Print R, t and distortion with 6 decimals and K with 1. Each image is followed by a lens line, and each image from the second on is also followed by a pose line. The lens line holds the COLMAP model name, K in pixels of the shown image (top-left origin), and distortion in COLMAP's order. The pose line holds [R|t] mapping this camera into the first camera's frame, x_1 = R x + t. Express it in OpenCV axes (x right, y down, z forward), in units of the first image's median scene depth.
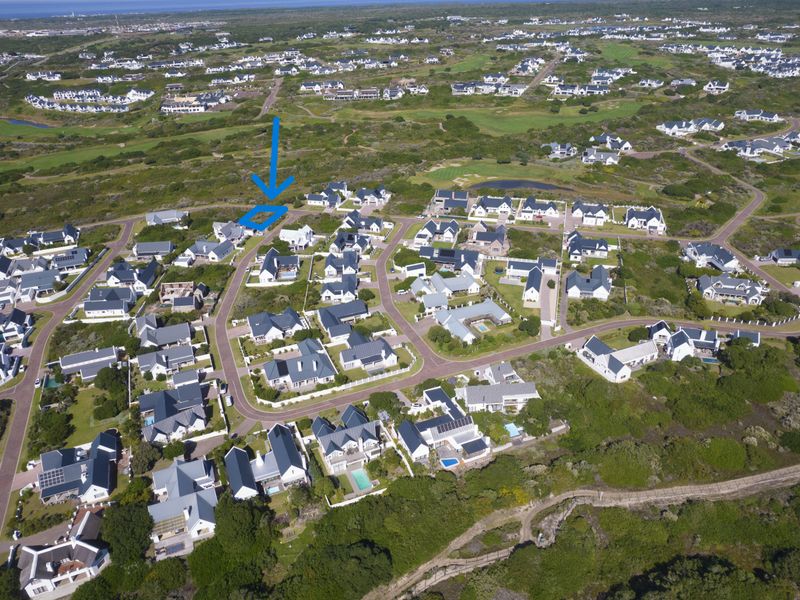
lens RADIAL K [[574.7, 0, 400.6], [0, 574.7, 304.8], [0, 0, 1]] dist [-0.077578, 0.072128]
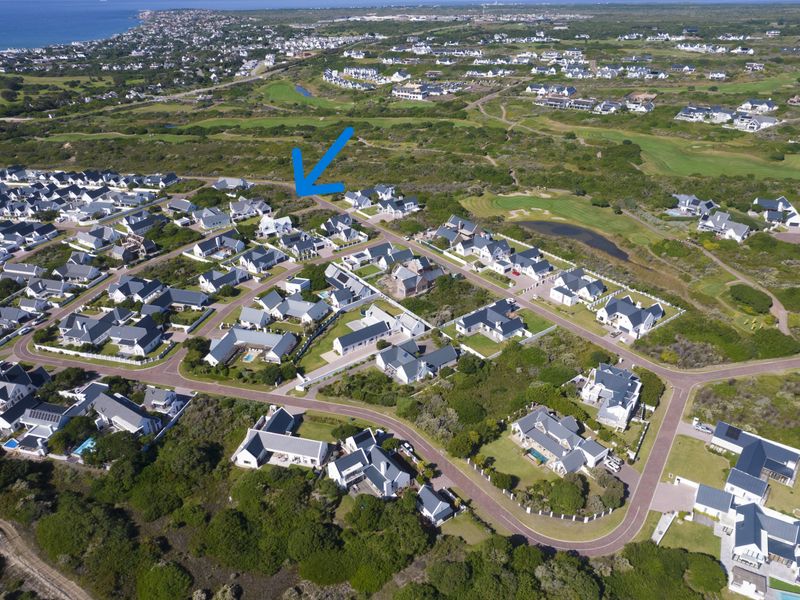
lens RADIAL K [[574.7, 0, 400.9], [0, 574.7, 295.1], [0, 0, 1]] dist [-0.077578, 0.072128]
pose [[0.795392, 0.299824, -0.526743, 0.538836], [-0.301100, 0.949714, 0.085914, -0.142196], [0.526014, 0.090267, 0.845672, 0.222131]]
